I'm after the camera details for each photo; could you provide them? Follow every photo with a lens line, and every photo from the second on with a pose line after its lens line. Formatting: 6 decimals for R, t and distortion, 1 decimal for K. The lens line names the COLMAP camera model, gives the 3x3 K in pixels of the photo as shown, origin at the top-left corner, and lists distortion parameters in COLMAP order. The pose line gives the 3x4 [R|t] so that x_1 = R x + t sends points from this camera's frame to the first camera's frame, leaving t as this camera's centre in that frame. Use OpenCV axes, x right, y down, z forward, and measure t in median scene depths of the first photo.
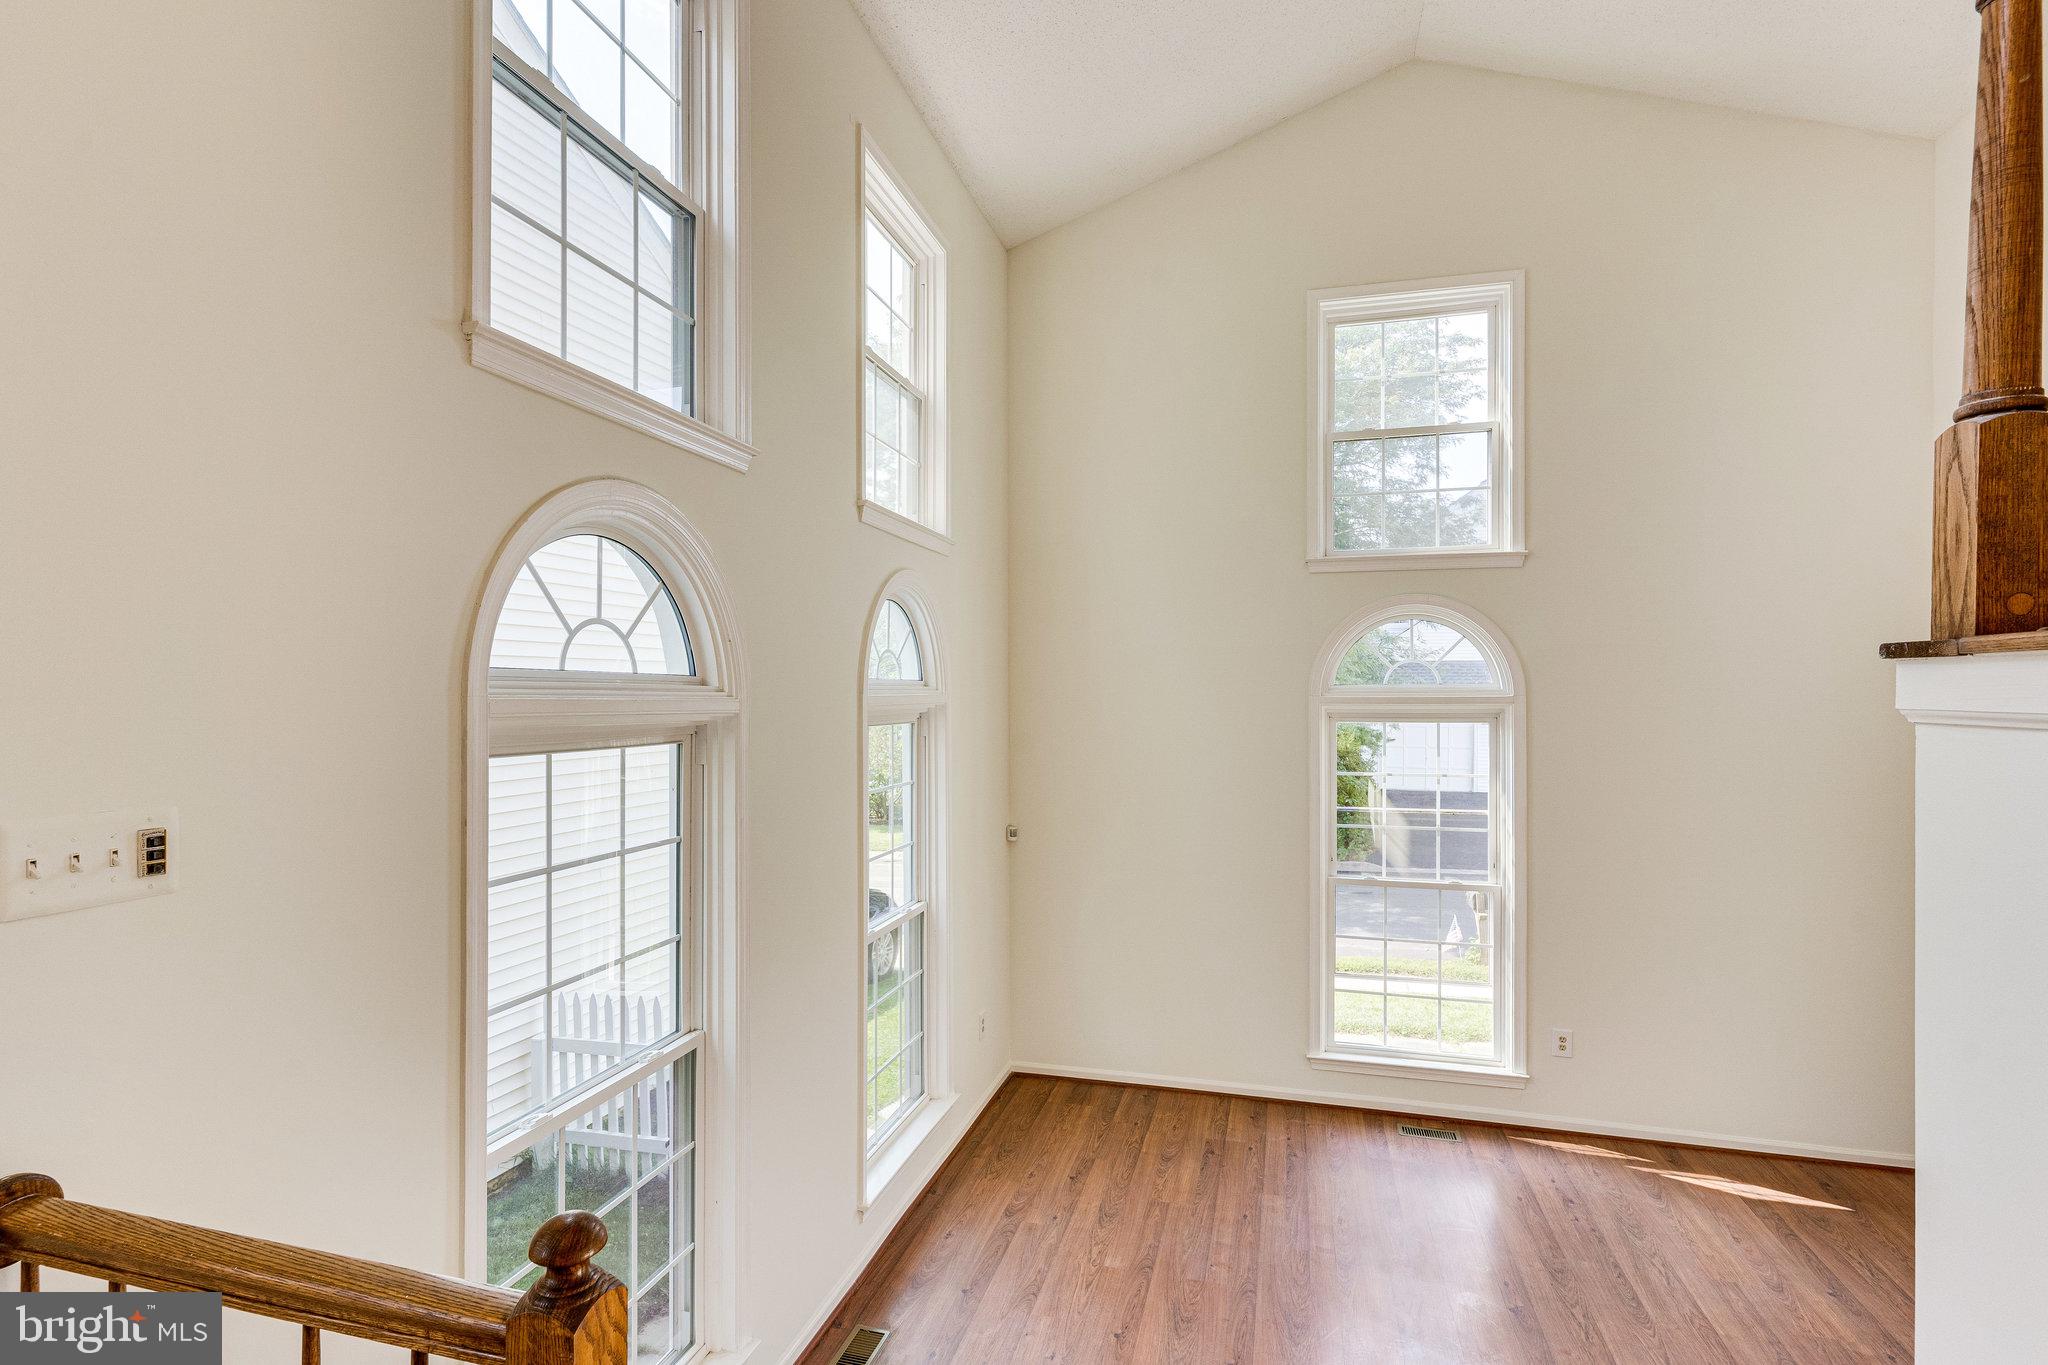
lens RADIAL K [[980.2, 0, 1022.8], [0, 980.2, 691.9], [0, 0, 1]] dist [-0.004405, -0.000147]
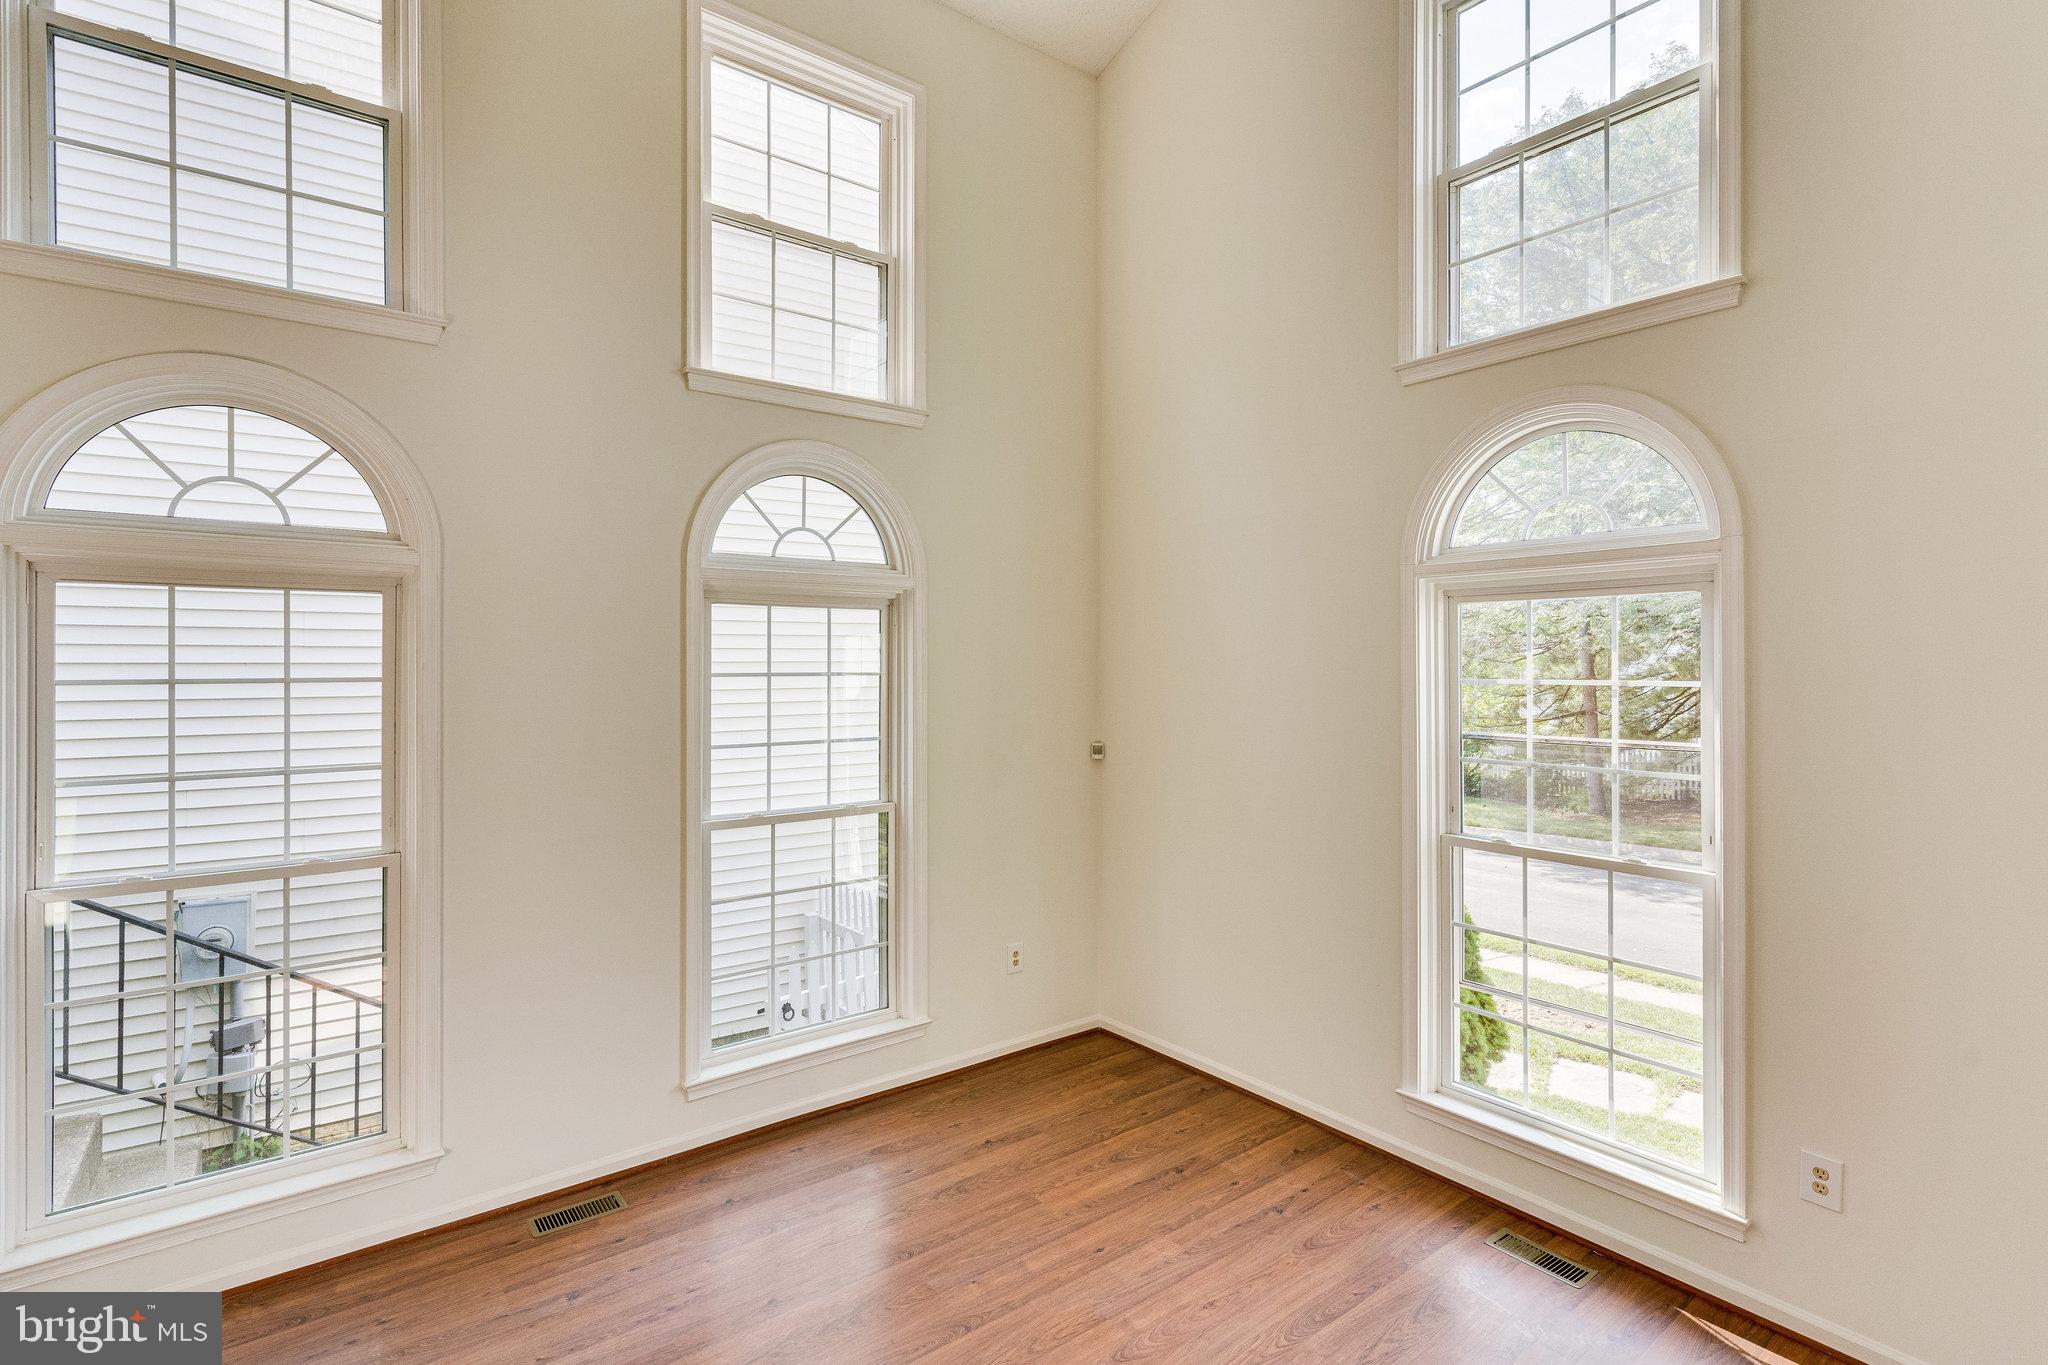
lens RADIAL K [[980.2, 0, 1028.8], [0, 980.2, 654.1], [0, 0, 1]] dist [-0.004405, -0.000147]
pose [[0.797124, -0.005358, -0.603792, 0.539937], [0.002225, 0.999980, -0.005935, 0.076354], [0.603812, 0.003387, 0.797120, 0.321442]]
